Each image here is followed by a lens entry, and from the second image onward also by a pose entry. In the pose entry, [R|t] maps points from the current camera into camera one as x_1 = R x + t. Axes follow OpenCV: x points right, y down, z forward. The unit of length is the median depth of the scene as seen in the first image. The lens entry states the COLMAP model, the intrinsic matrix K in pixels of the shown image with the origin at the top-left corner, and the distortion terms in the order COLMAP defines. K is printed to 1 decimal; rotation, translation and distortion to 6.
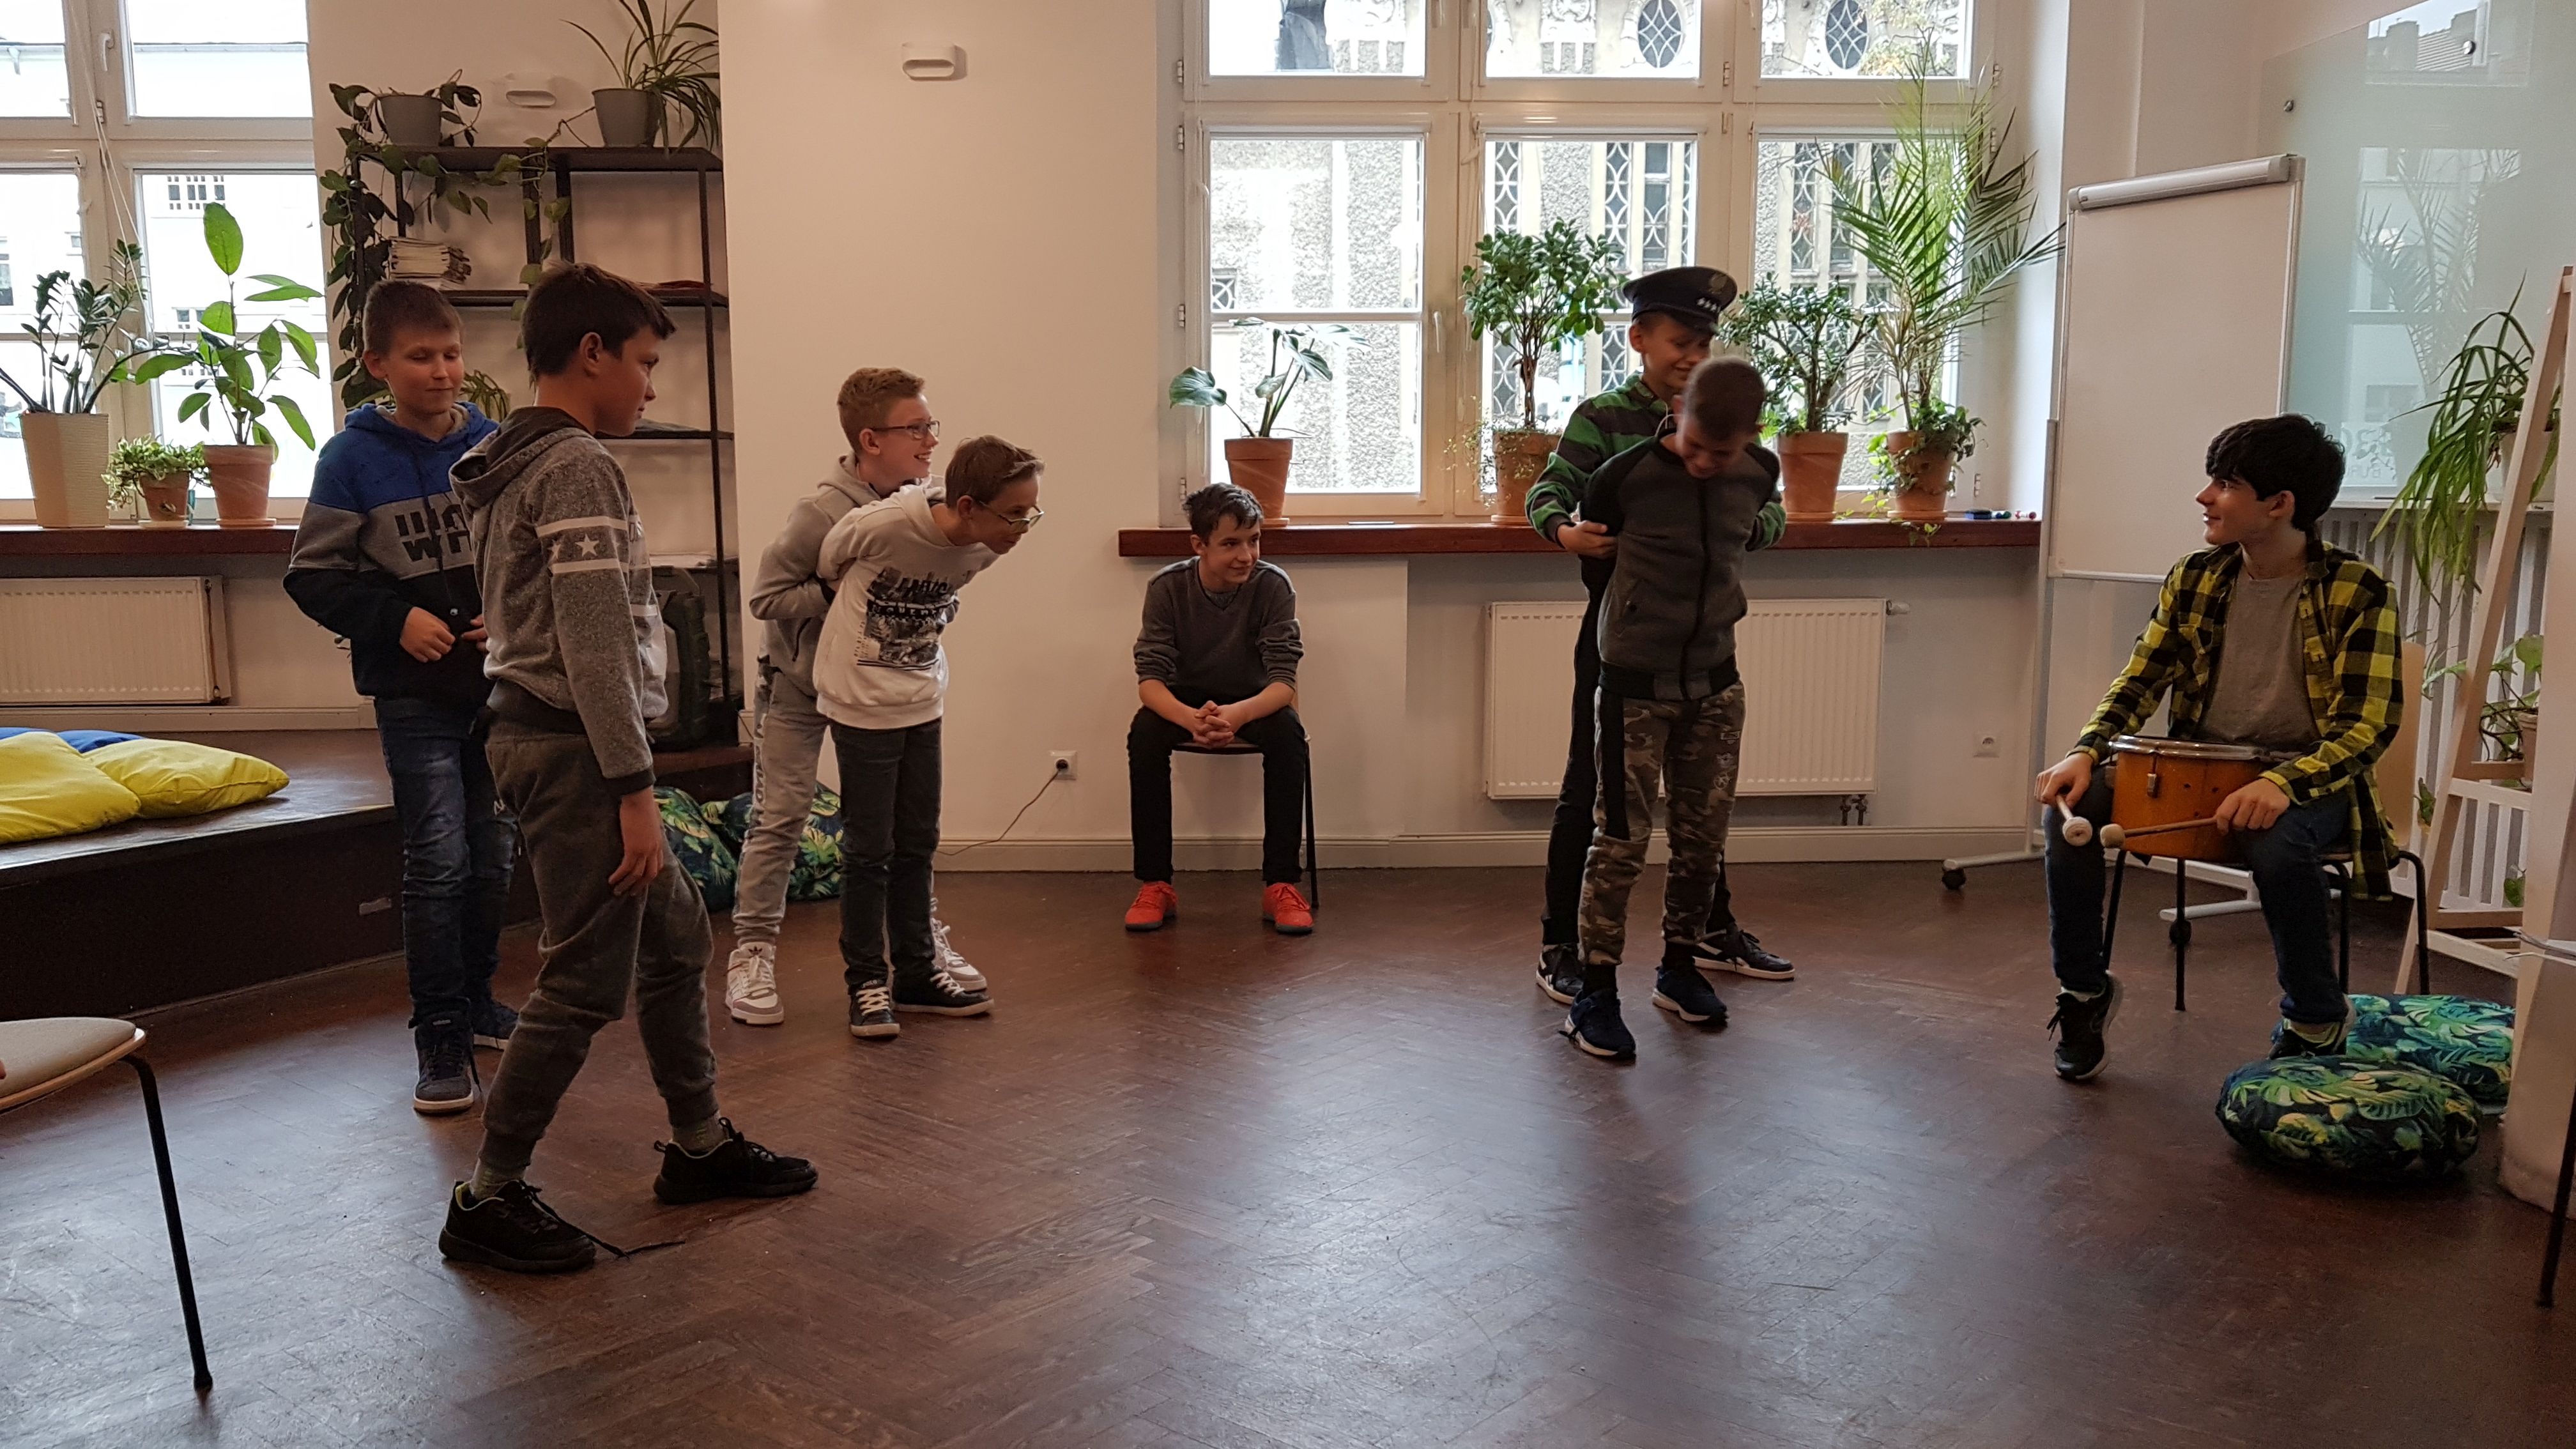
lens RADIAL K [[1917.9, 0, 1270.5], [0, 1917.9, 767.5], [0, 0, 1]] dist [0.003309, -0.003415]
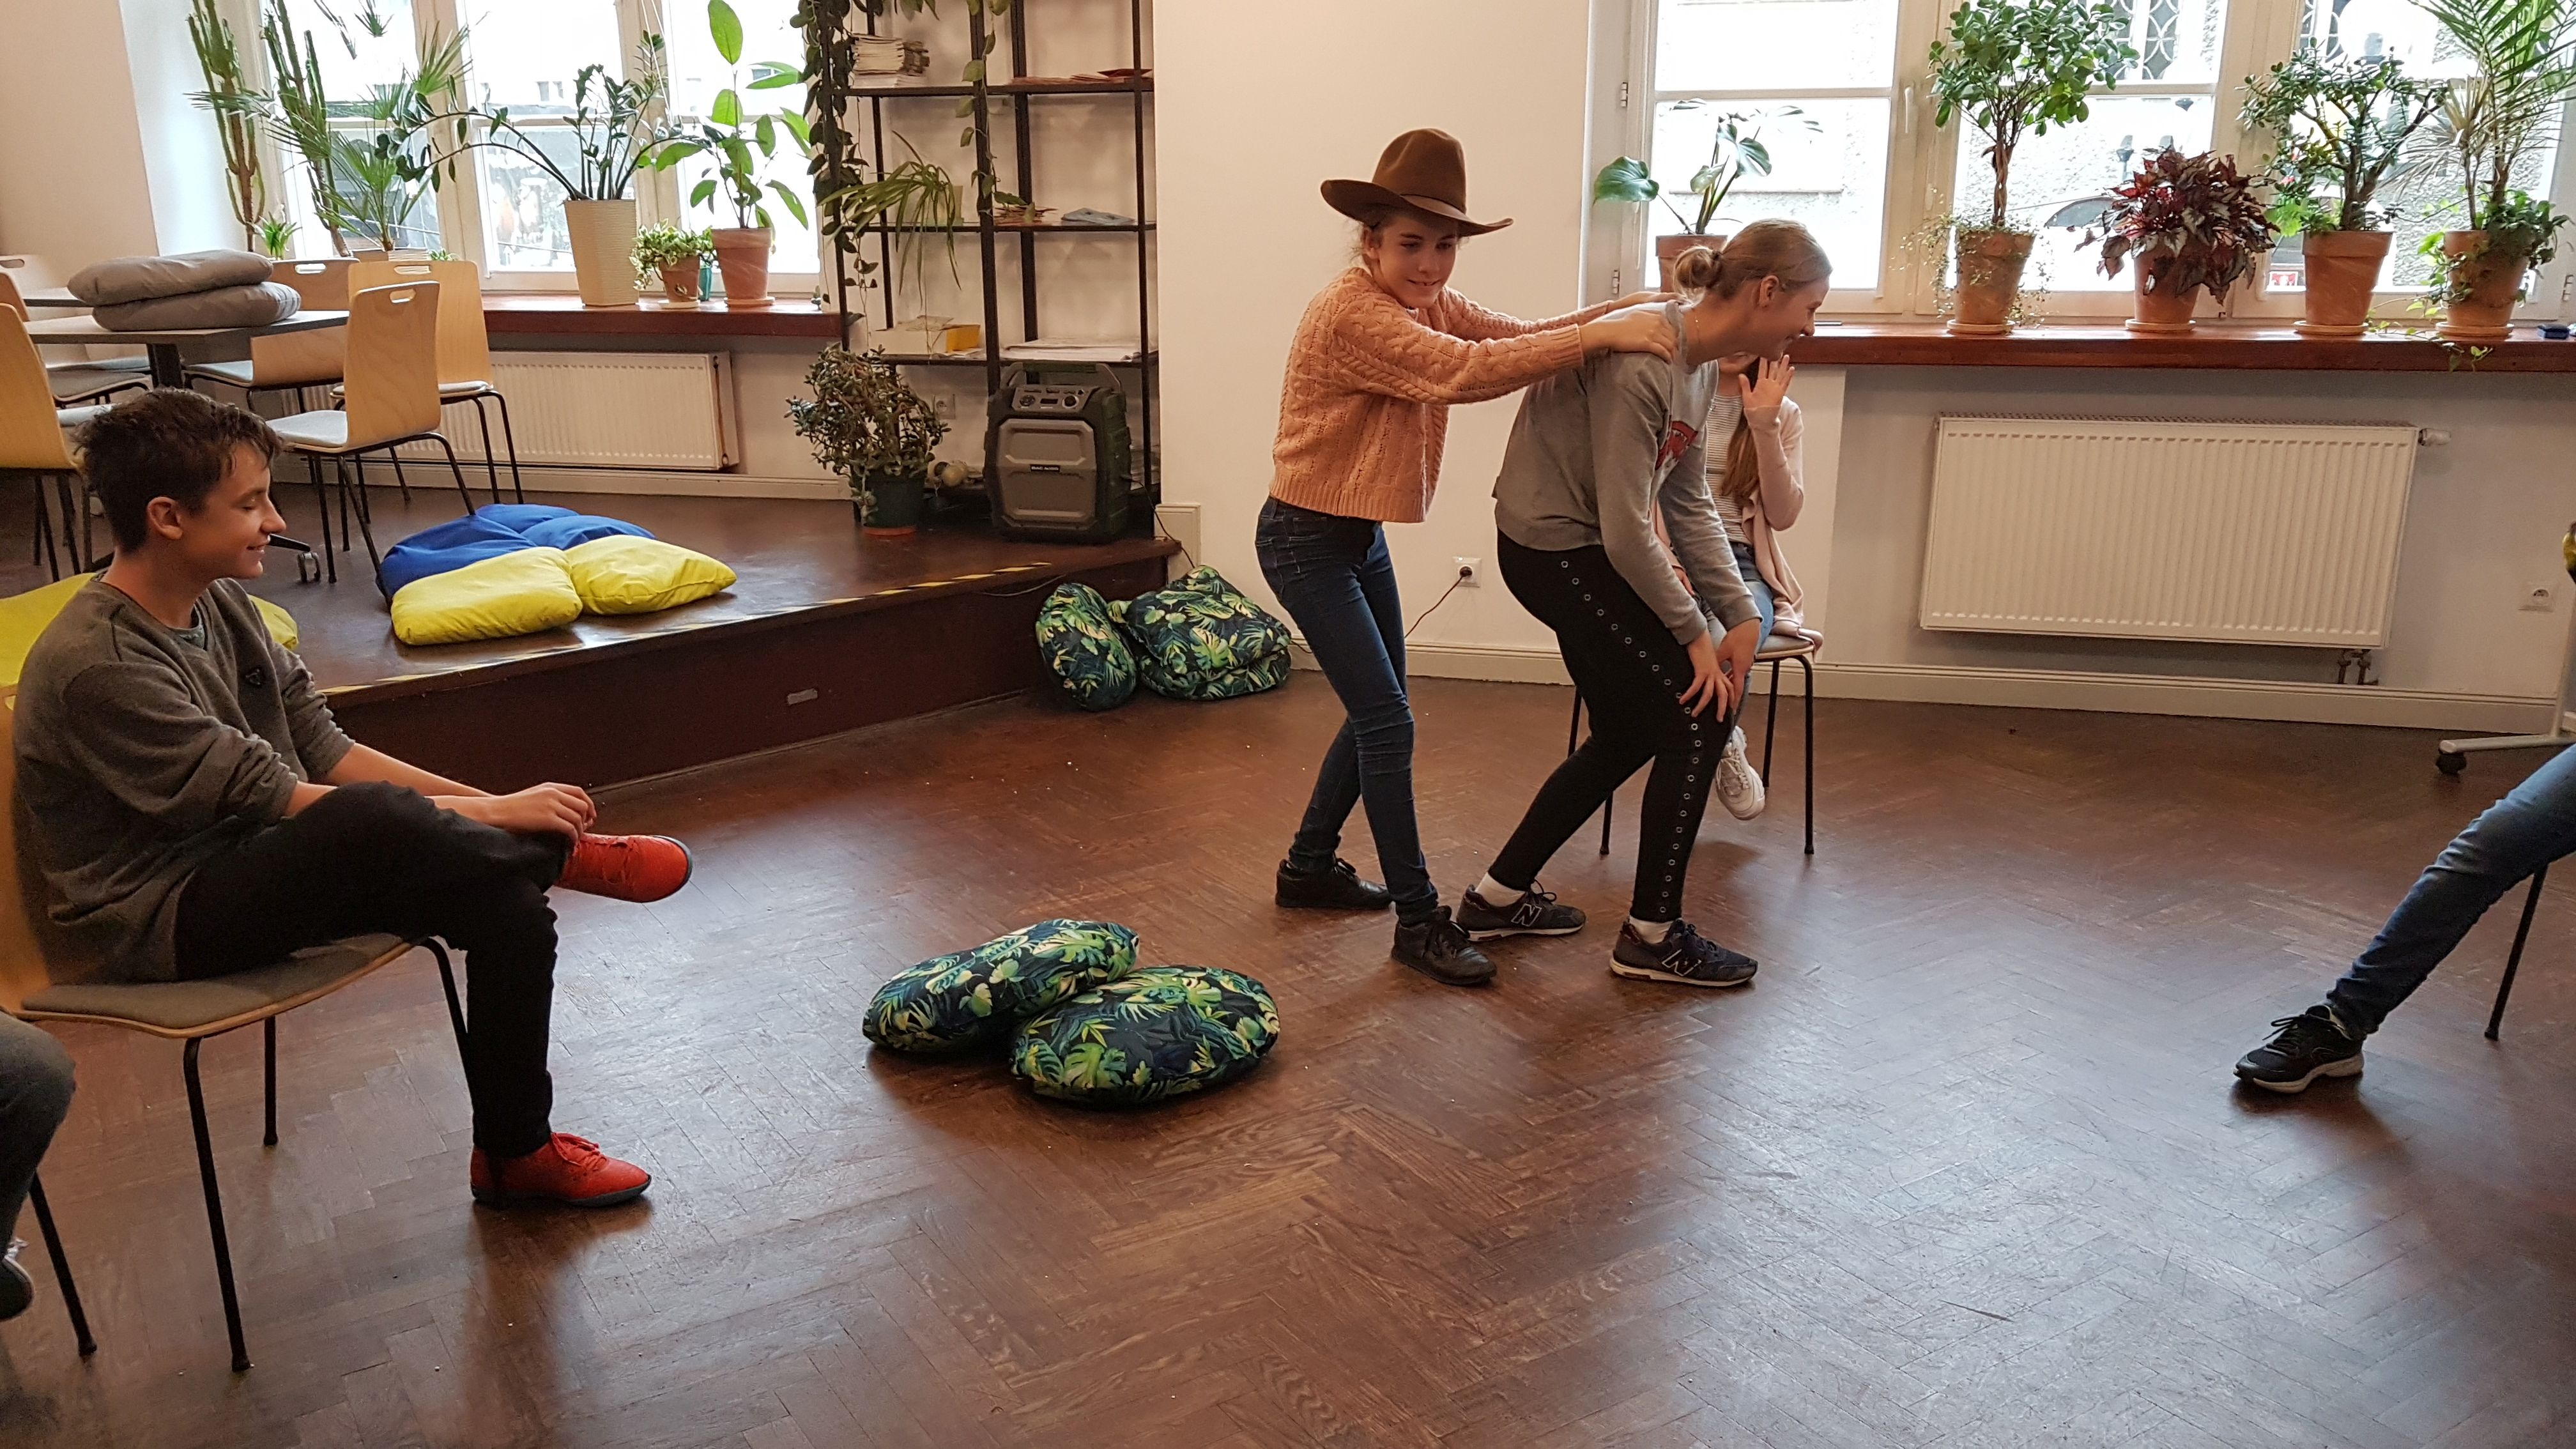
lens RADIAL K [[1917.9, 0, 1270.5], [0, 1917.9, 767.5], [0, 0, 1]] dist [0.003309, -0.003415]
pose [[0.960627, 0.078574, -0.266499, 0.067259], [-0.038800, 0.987718, 0.151355, -0.048334], [0.275119, -0.135056, 0.951877, 0.014246]]
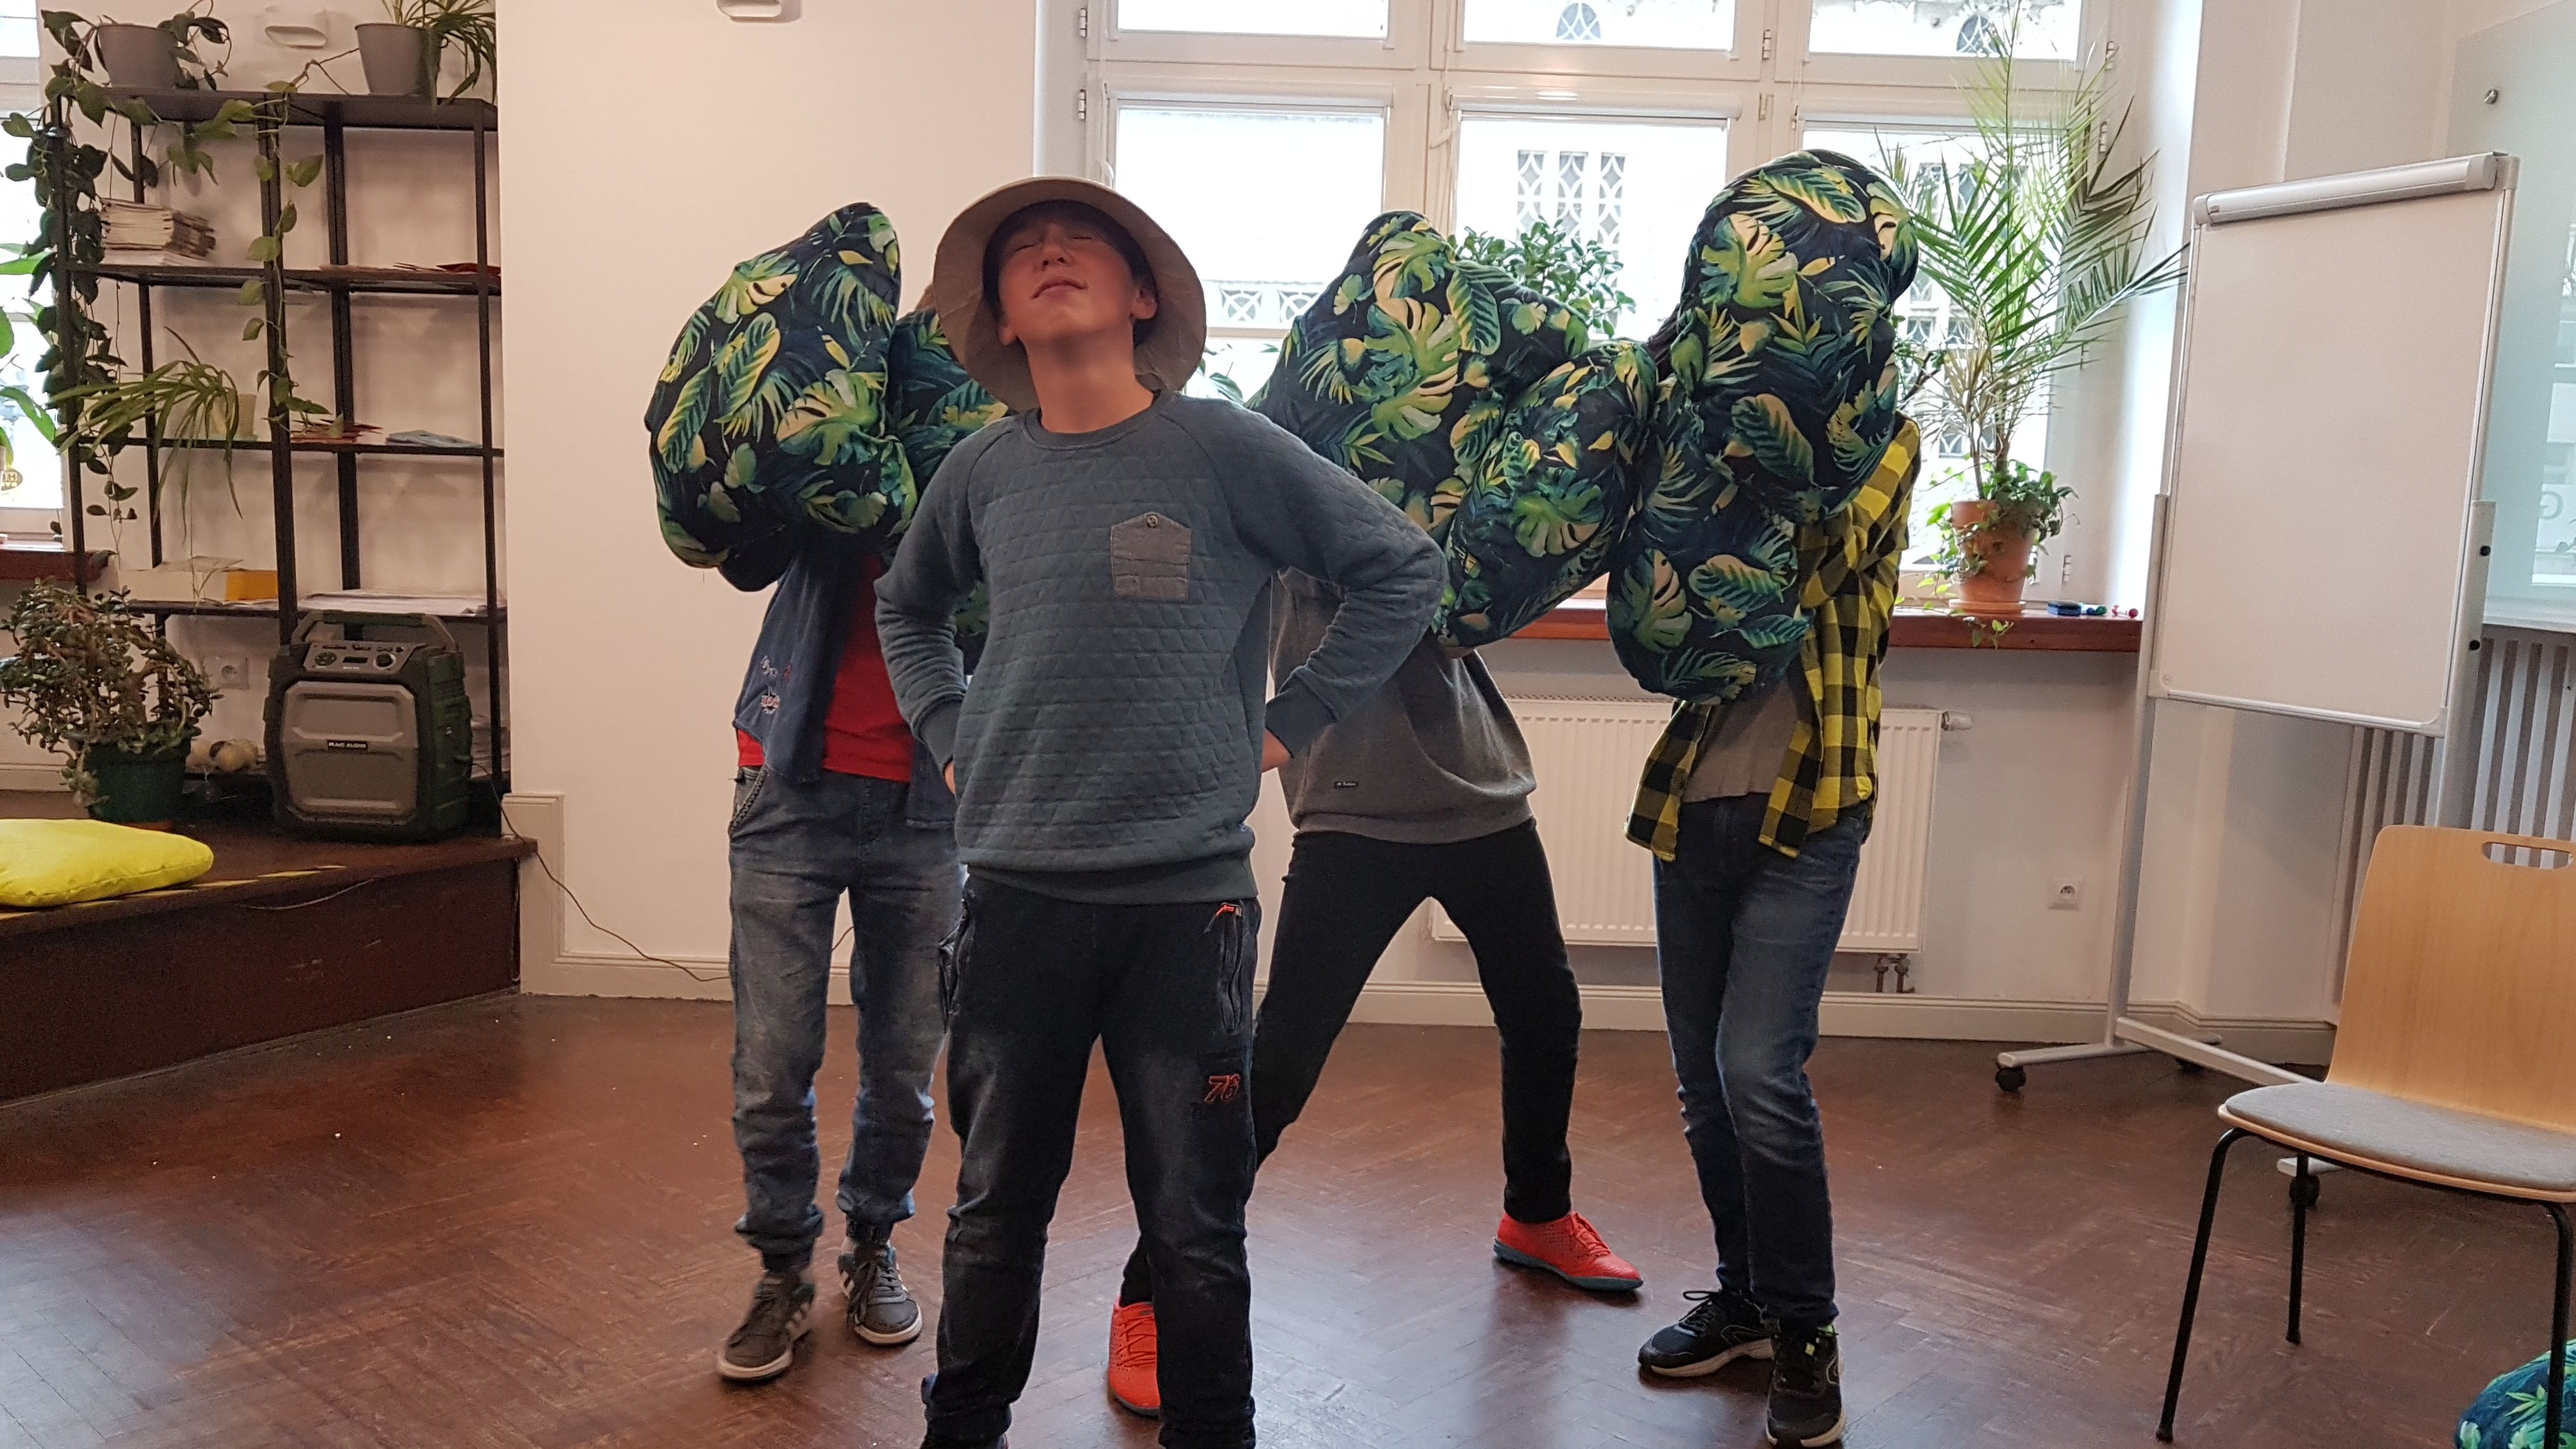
lens RADIAL K [[2048.1, 0, 1236.0], [0, 2048.1, 808.6], [0, 0, 1]] dist [-0.002935, 0.002786]
pose [[0.998365, 0.041062, -0.039773, 0.066151], [-0.041154, 0.999152, -0.001482, -0.034672], [0.039679, 0.003117, 0.999208, 0.146285]]
